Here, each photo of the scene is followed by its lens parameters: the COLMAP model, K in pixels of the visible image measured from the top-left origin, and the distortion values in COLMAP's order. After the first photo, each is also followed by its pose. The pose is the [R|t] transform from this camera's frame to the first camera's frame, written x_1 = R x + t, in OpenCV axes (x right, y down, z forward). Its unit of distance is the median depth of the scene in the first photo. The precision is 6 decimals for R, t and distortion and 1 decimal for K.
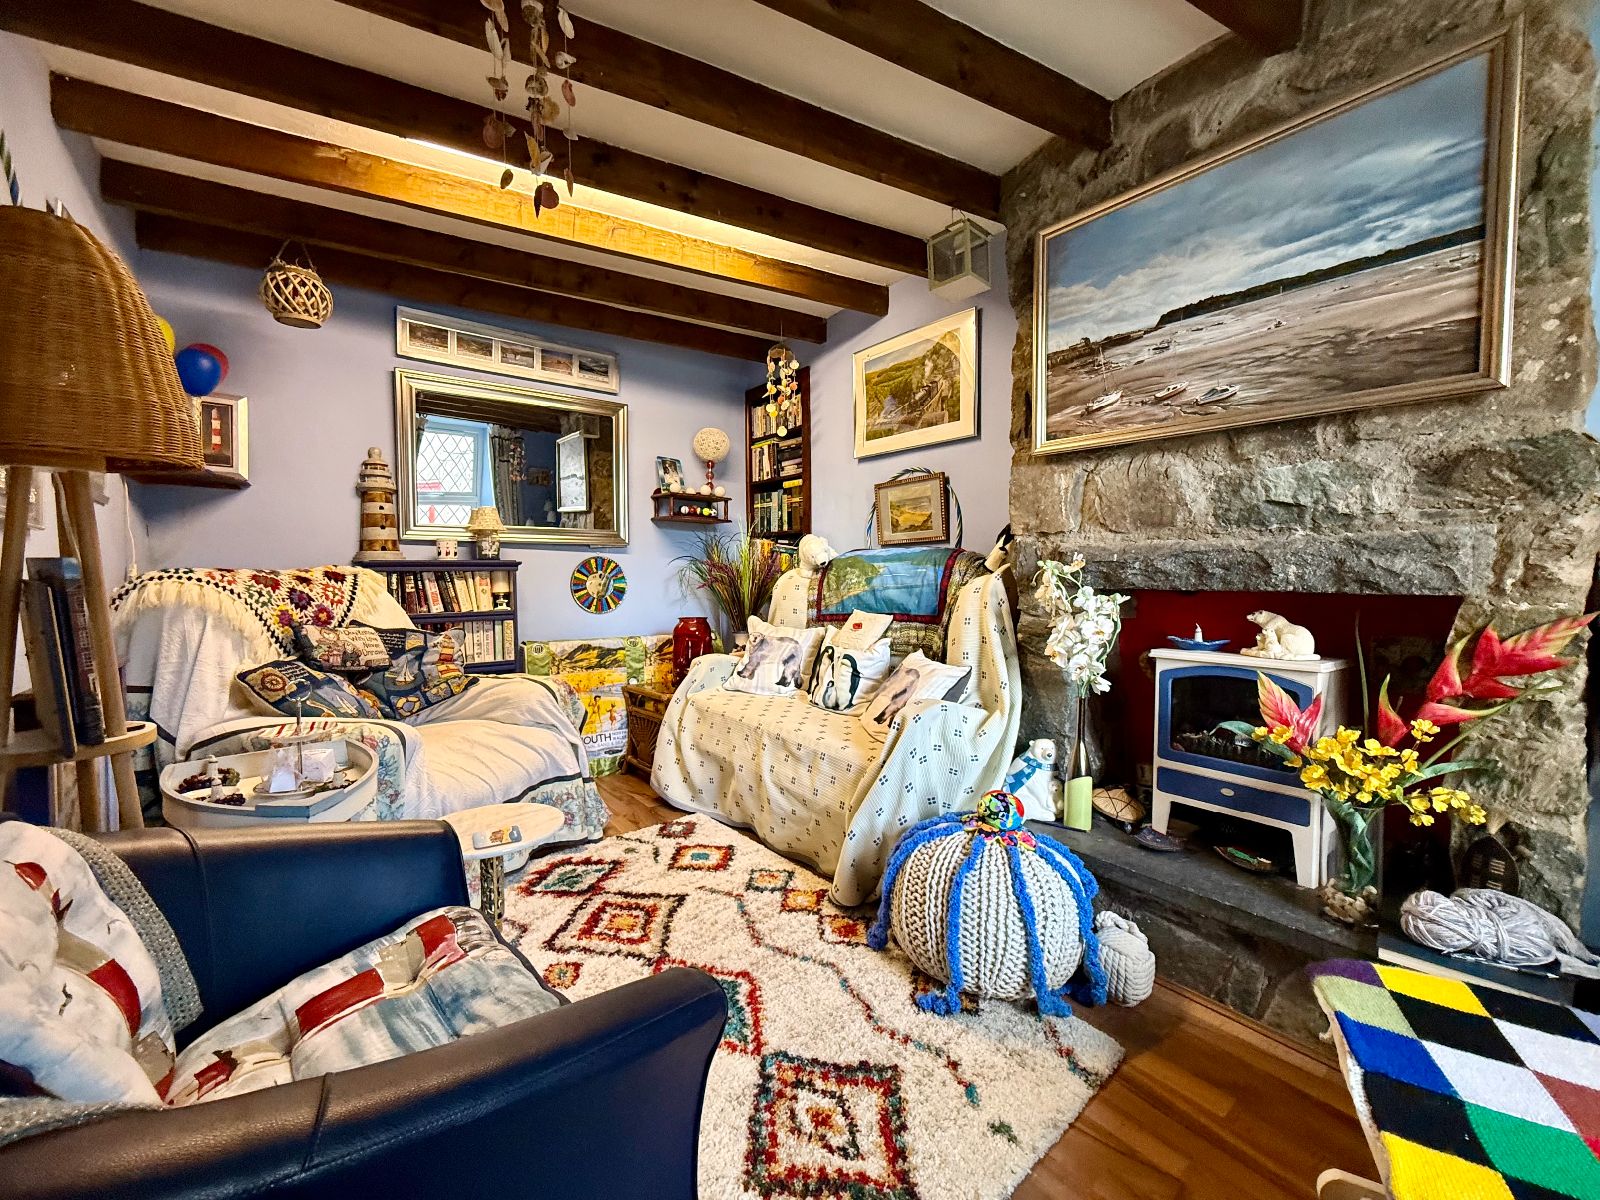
lens RADIAL K [[638.1, 0, 803.4], [0, 638.1, 597.8], [0, 0, 1]] dist [0.000570, -0.000140]
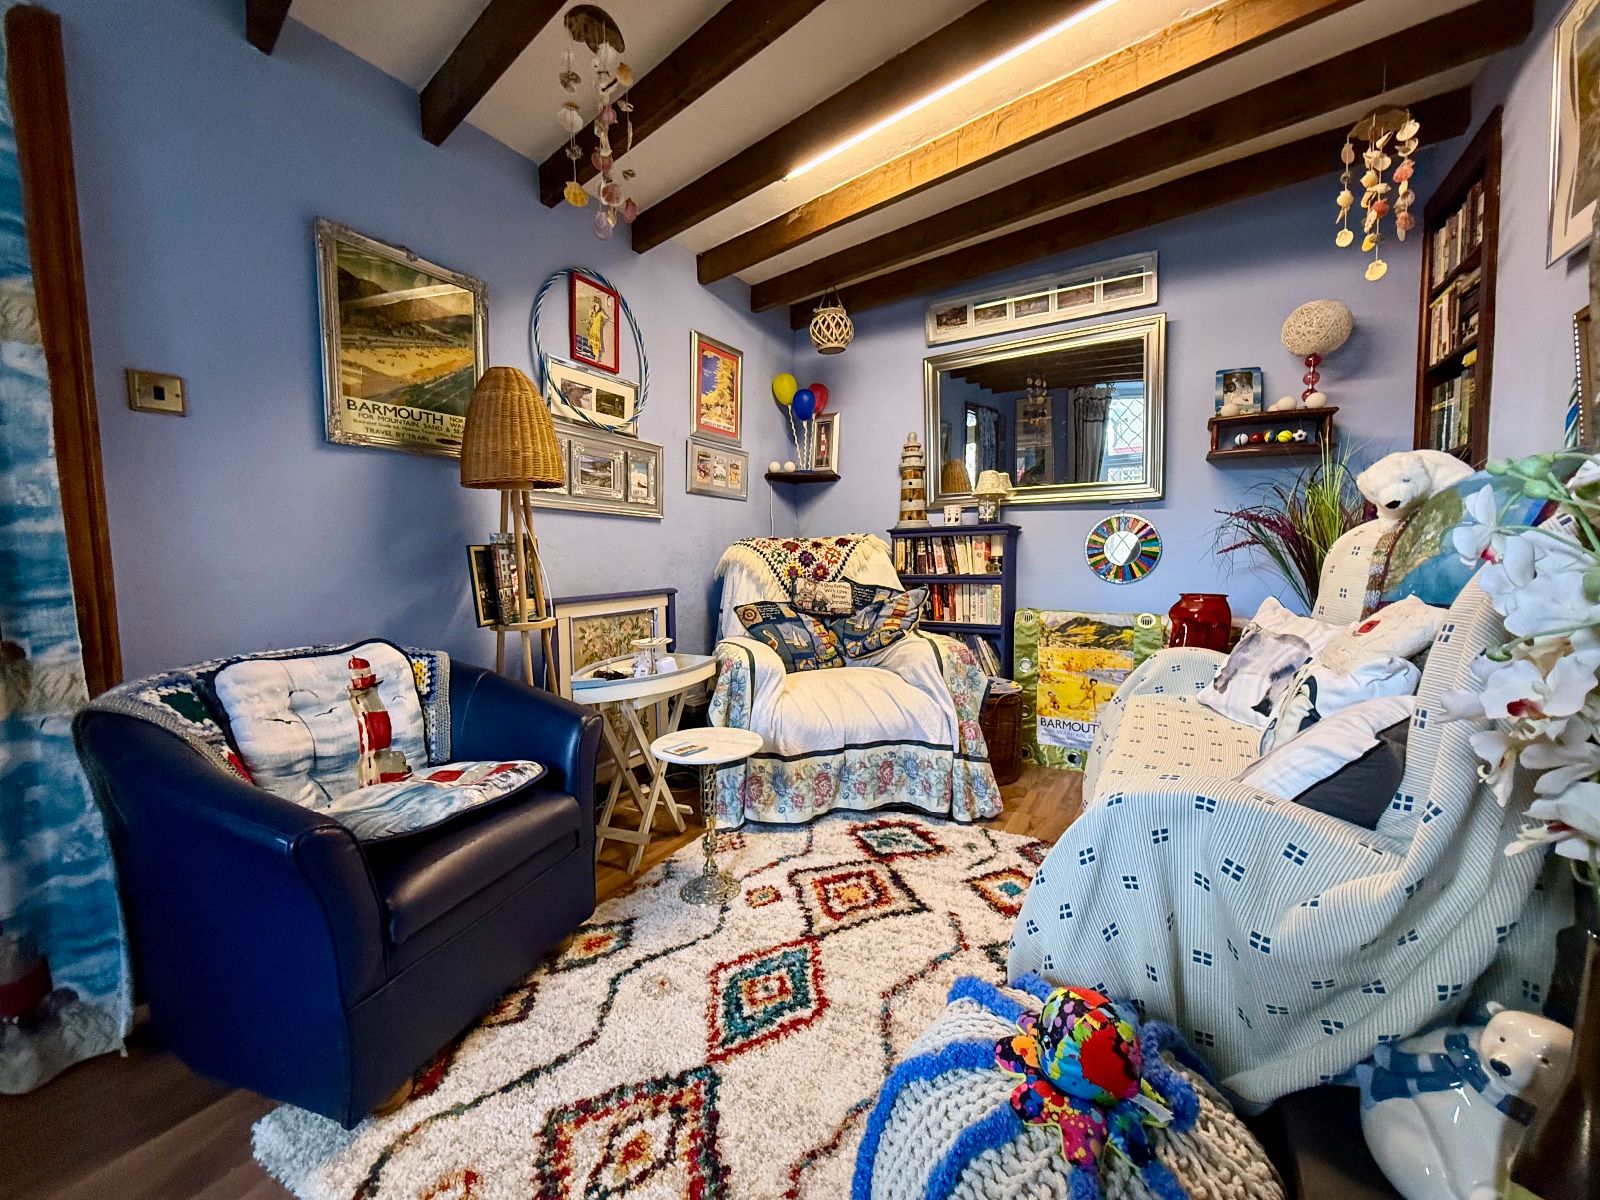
lens RADIAL K [[638.1, 0, 803.4], [0, 638.1, 597.8], [0, 0, 1]] dist [0.000570, -0.000140]
pose [[0.359940, 0.067015, -0.930565, 0.461903], [-0.020364, 0.997744, 0.063976, -0.001975], [0.932753, -0.004078, 0.360493, 0.475289]]
